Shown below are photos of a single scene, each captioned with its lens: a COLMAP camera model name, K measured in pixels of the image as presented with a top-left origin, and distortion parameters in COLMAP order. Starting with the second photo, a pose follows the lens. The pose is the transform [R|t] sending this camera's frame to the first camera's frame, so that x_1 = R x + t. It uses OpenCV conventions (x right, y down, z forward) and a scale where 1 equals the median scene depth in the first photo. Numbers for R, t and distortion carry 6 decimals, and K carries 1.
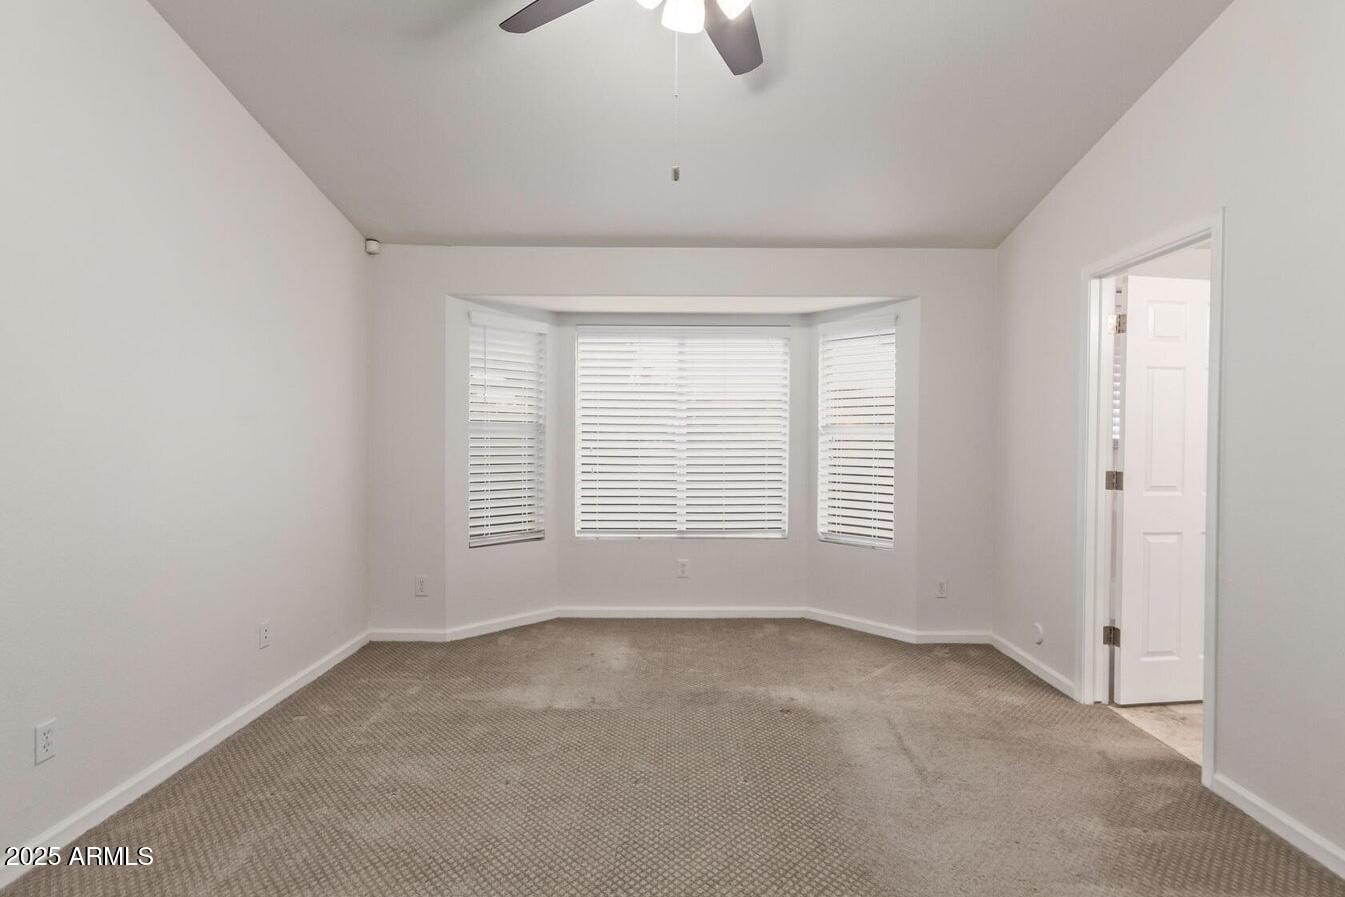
lens RADIAL K [[714.0, 0, 677.6], [0, 714.0, 442.9], [0, 0, 1]] dist [-0.000727, 0.005734]
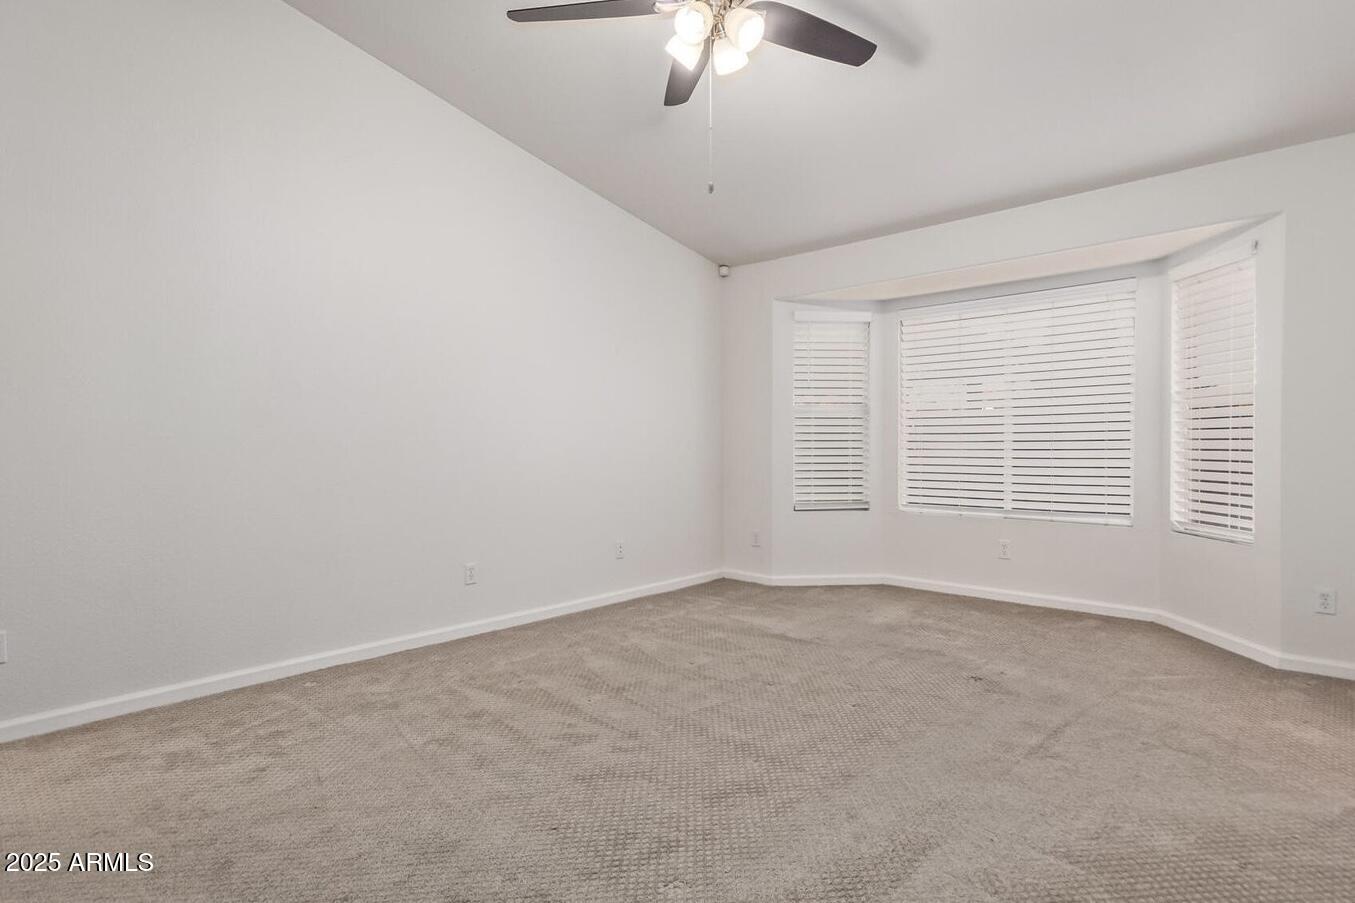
lens RADIAL K [[719.3, 0, 689.5], [0, 719.3, 448.3], [0, 0, 1]] dist [-0.000727, 0.005734]
pose [[0.730596, -0.003426, -0.682801, 0.407291], [0.003150, 0.999994, -0.001647, 0.046546], [0.682803, -0.000948, 0.730602, 0.009659]]
